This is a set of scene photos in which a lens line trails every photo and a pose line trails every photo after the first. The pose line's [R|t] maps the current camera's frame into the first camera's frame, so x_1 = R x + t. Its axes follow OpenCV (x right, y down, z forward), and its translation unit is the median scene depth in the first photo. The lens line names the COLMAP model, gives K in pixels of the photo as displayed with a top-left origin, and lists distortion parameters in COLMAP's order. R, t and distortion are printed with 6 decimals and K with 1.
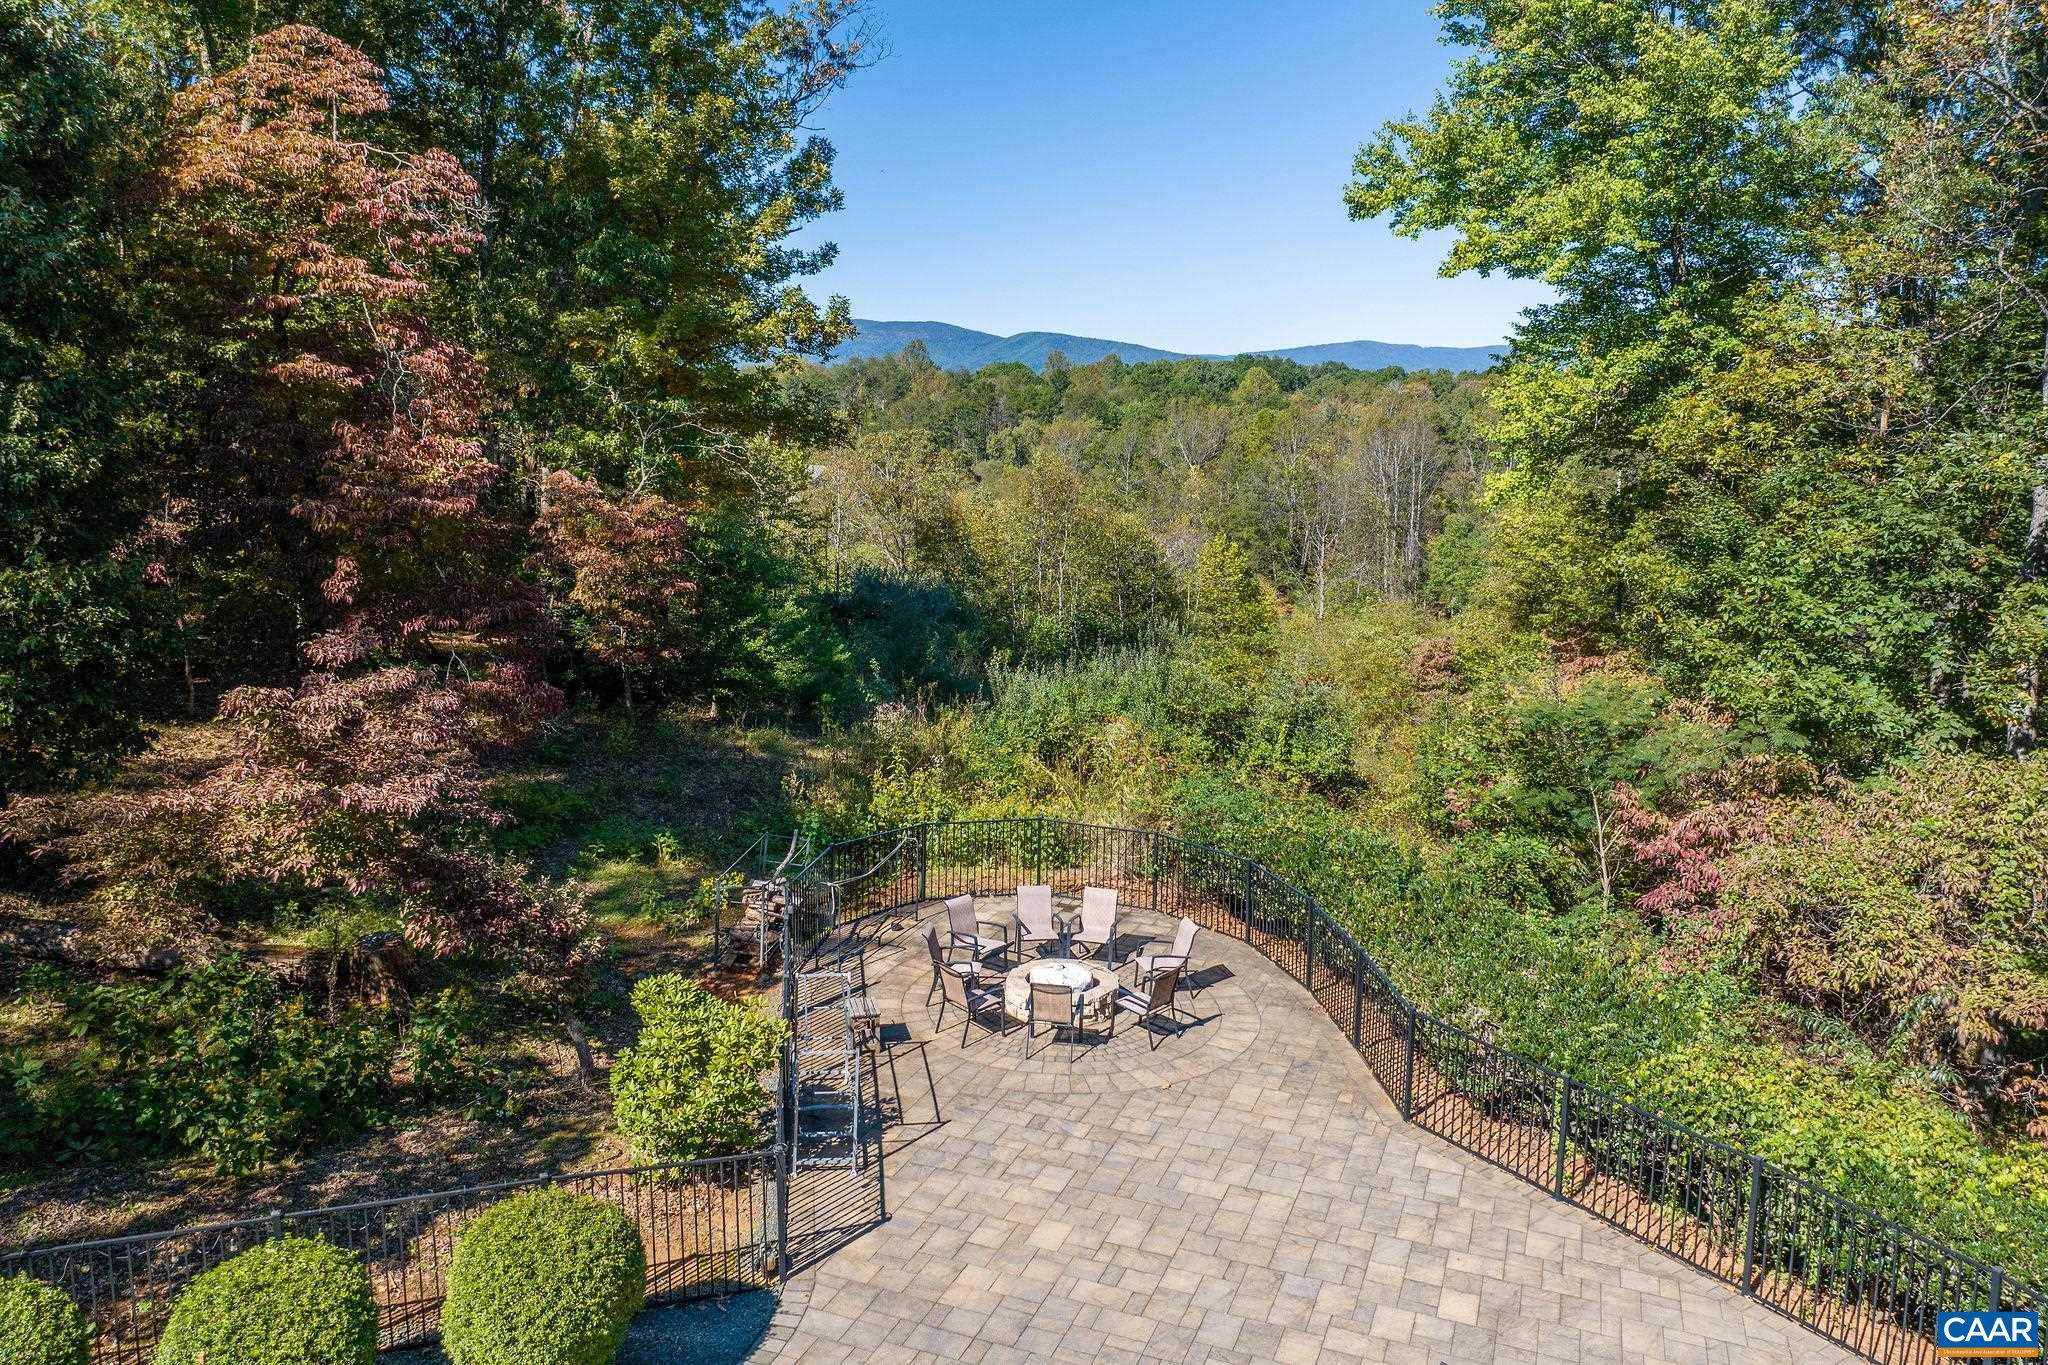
lens RADIAL K [[1483.9, 0, 1026.0], [0, 1483.9, 627.6], [0, 0, 1]] dist [-0.009152, -0.006845]
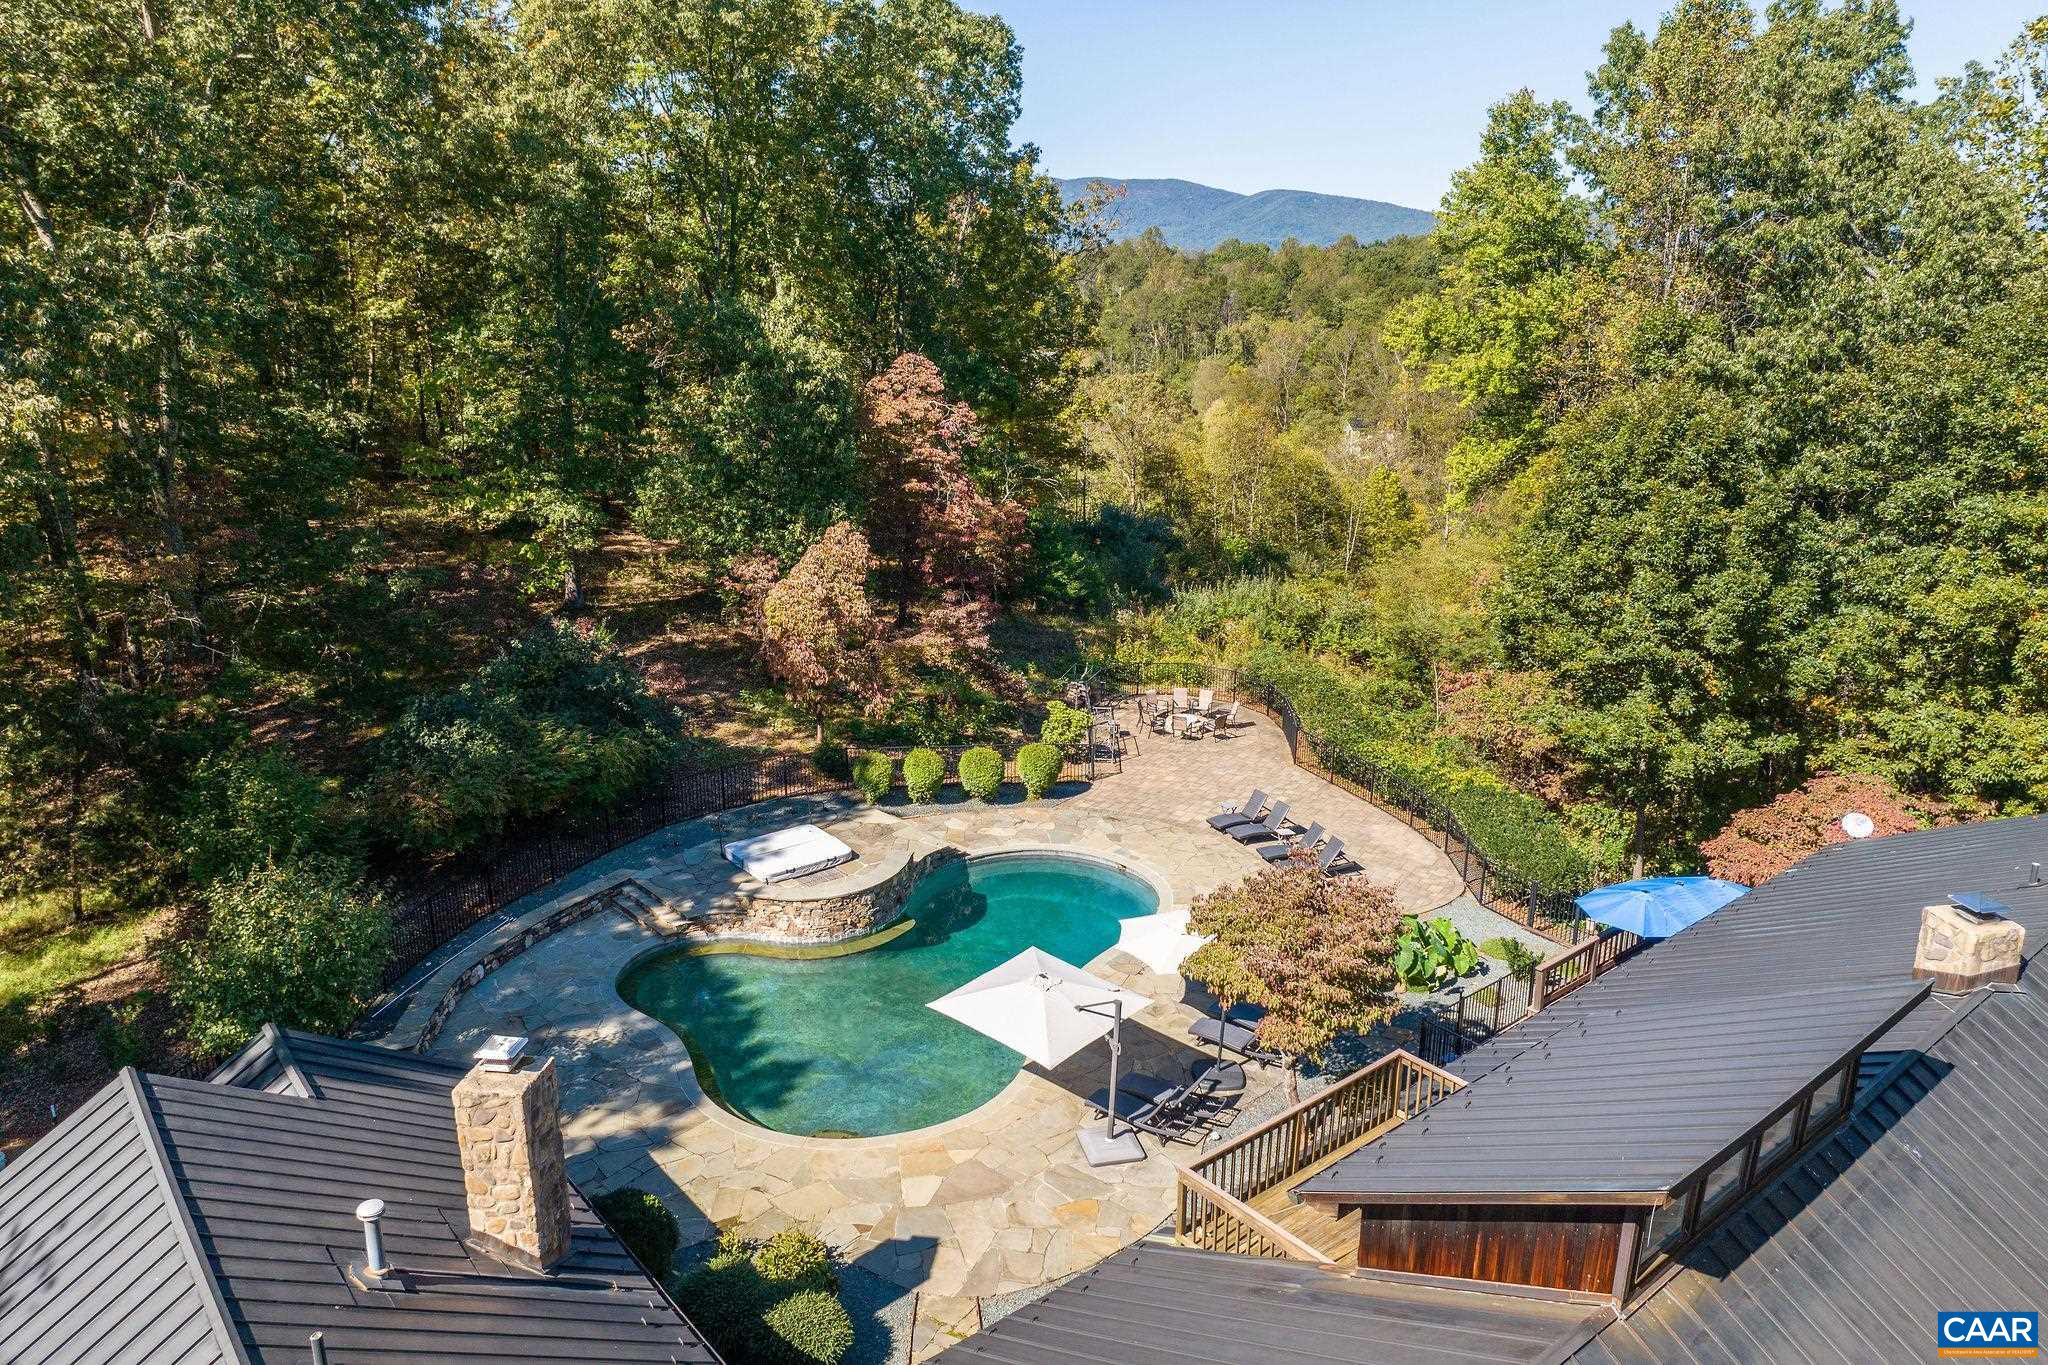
lens RADIAL K [[1463.0, 0, 1018.0], [0, 1463.0, 600.7], [0, 0, 1]] dist [-0.005851, -0.089880]
pose [[0.986756, 0.035439, -0.158292, 0.077614], [-0.024213, 0.997090, 0.072292, -0.095281], [0.160393, -0.067501, 0.984742, -0.956224]]
